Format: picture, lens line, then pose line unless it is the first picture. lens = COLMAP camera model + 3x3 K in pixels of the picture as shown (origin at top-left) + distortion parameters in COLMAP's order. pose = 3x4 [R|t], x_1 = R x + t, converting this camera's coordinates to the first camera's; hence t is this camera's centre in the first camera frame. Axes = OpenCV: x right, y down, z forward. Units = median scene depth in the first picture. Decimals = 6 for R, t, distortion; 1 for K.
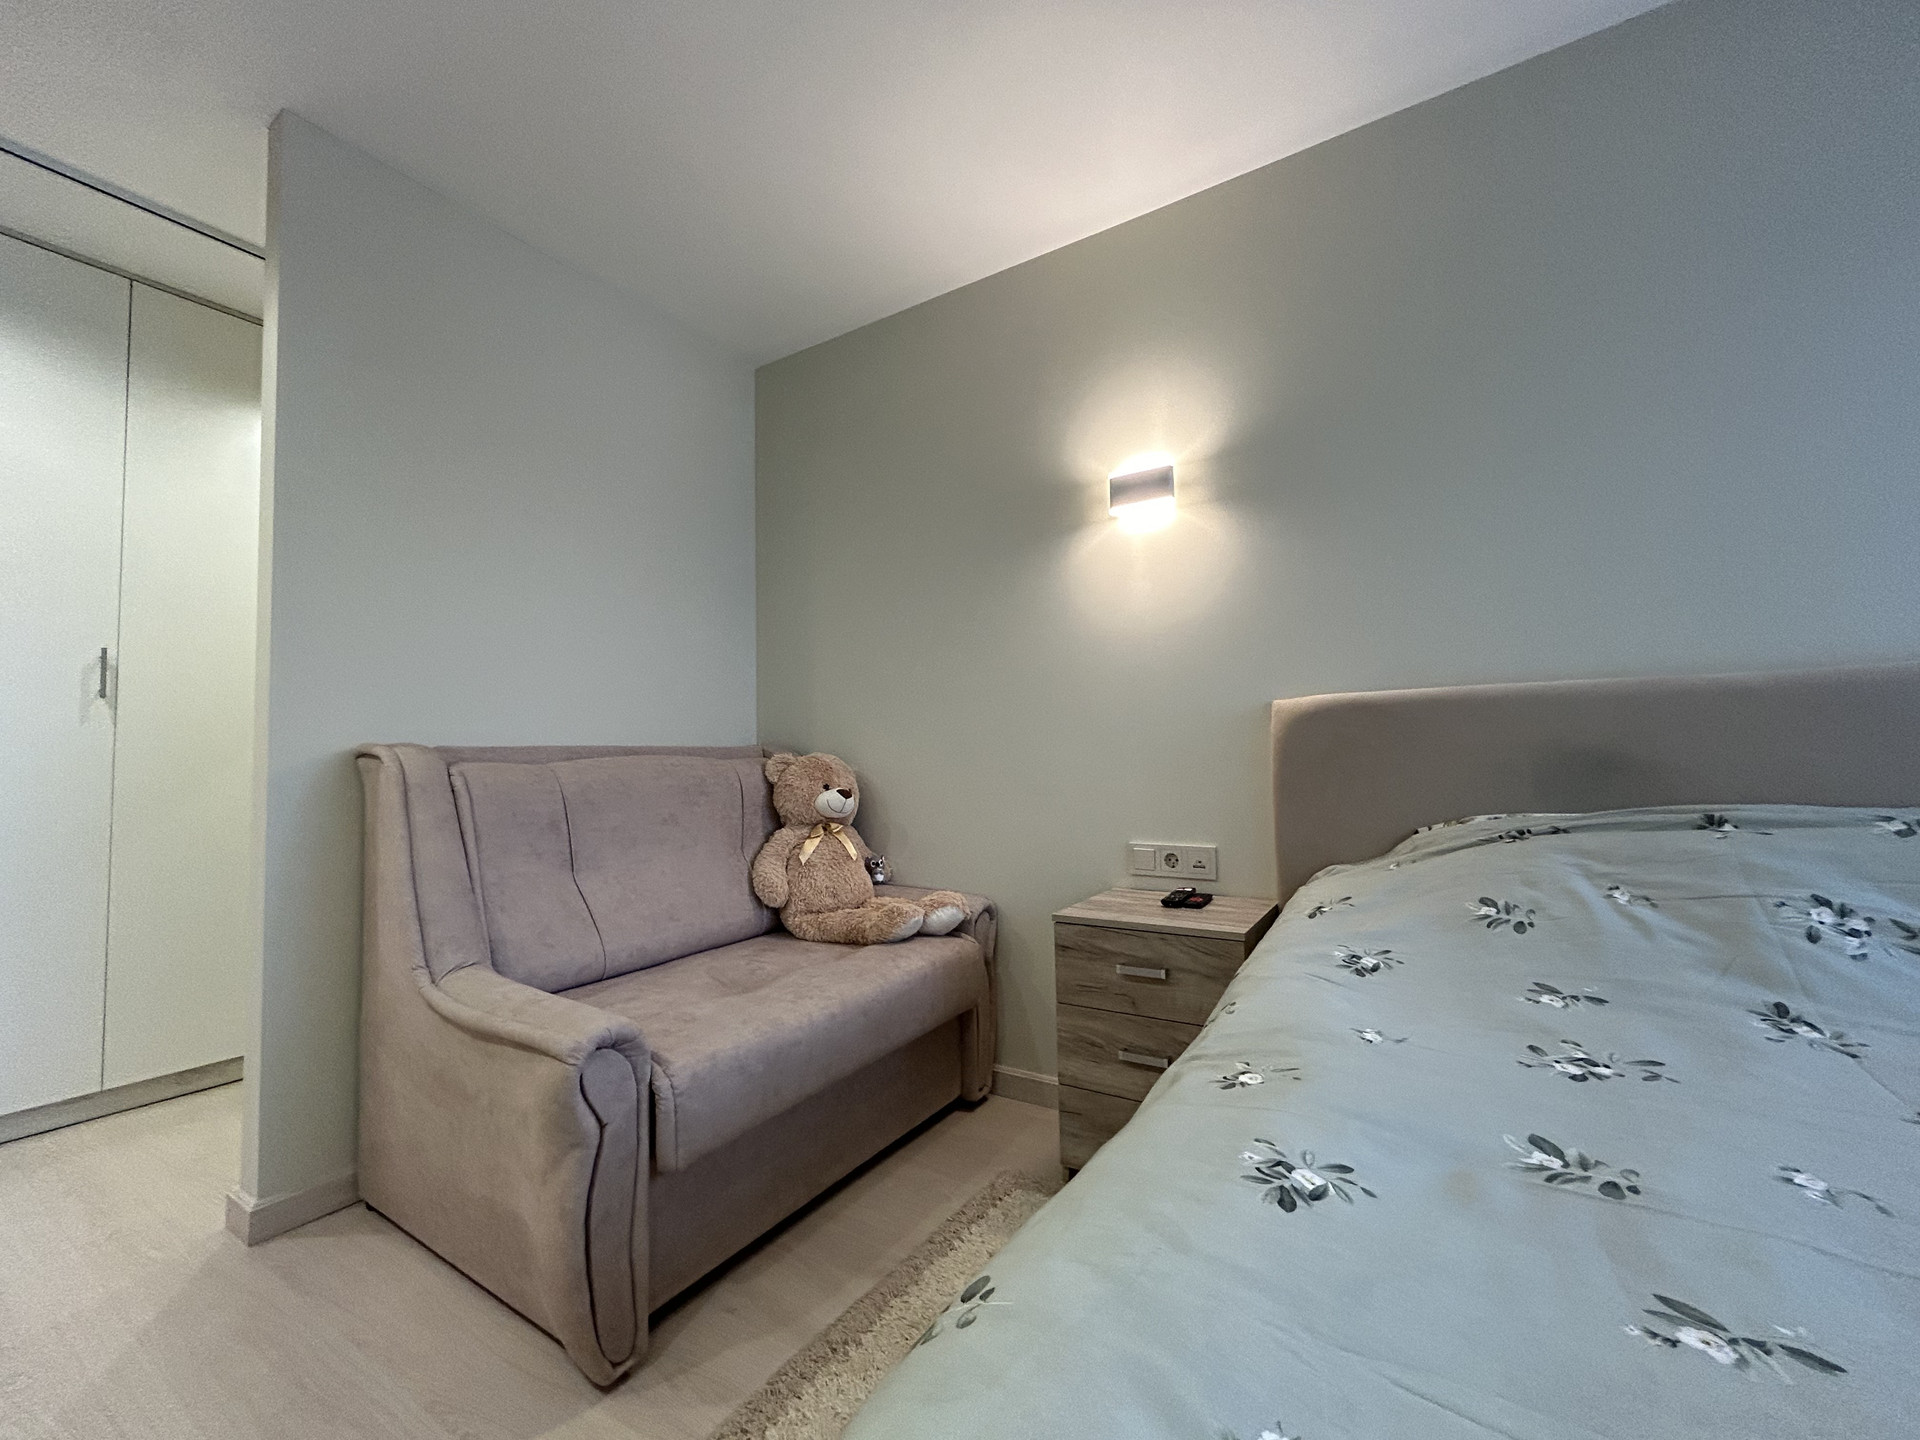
lens RADIAL K [[769.9, 0, 959.5], [0, 769.9, 718.1], [0, 0, 1]] dist [-0.000188, -0.000280]
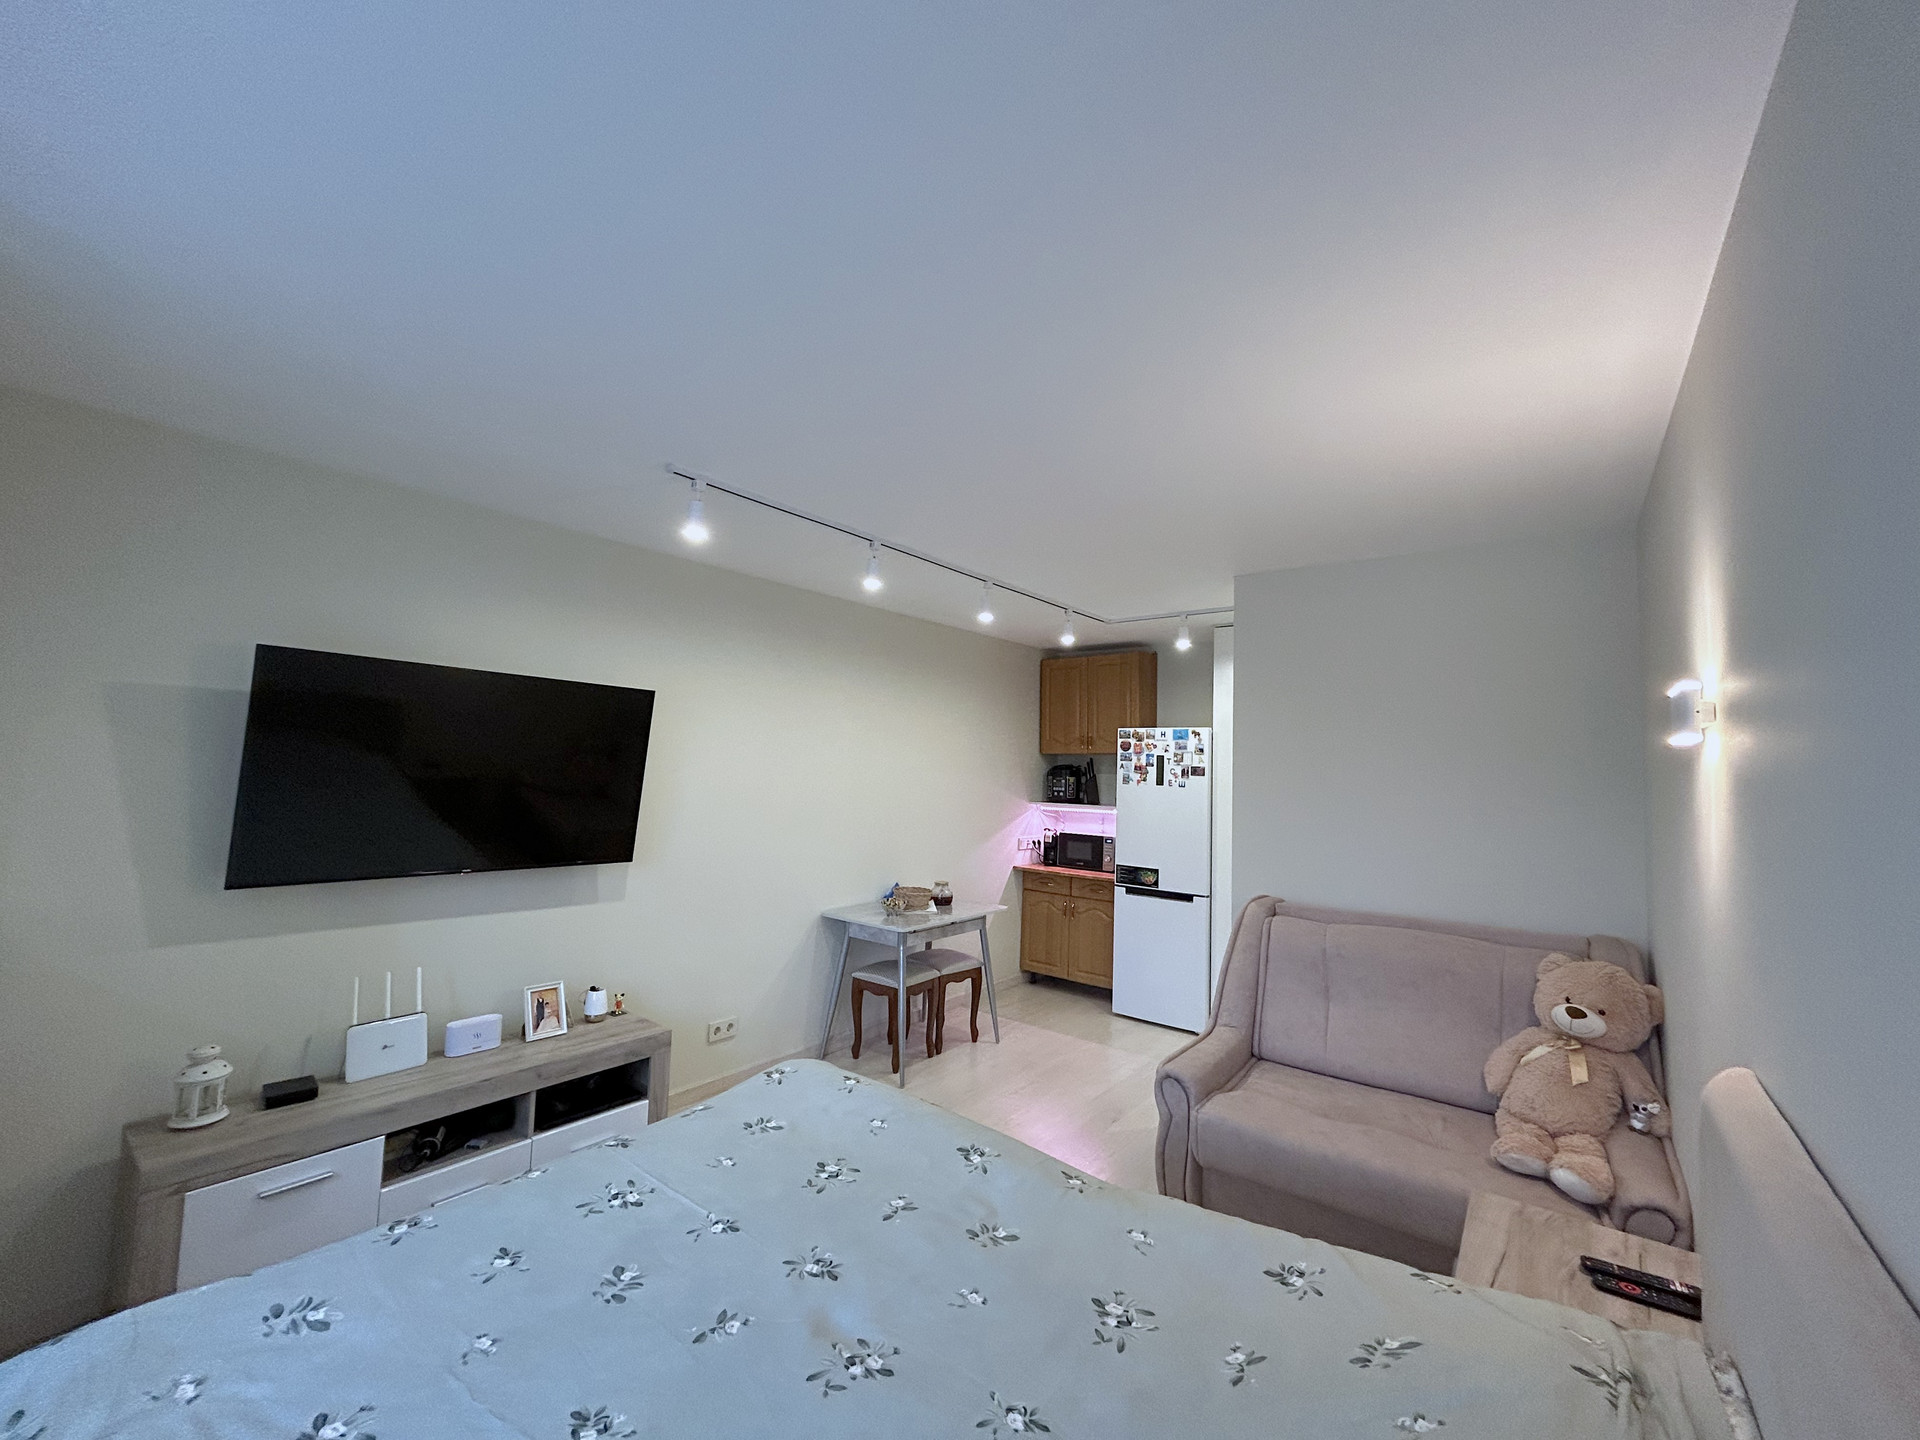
lens RADIAL K [[769.9, 0, 961.5], [0, 769.9, 716.8], [0, 0, 1]] dist [-0.000188, -0.000280]
pose [[-0.089674, -0.054066, -0.994503, 2.408697], [0.022791, 0.998153, -0.056320, -0.631188], [0.995710, -0.027716, -0.088277, 0.877944]]
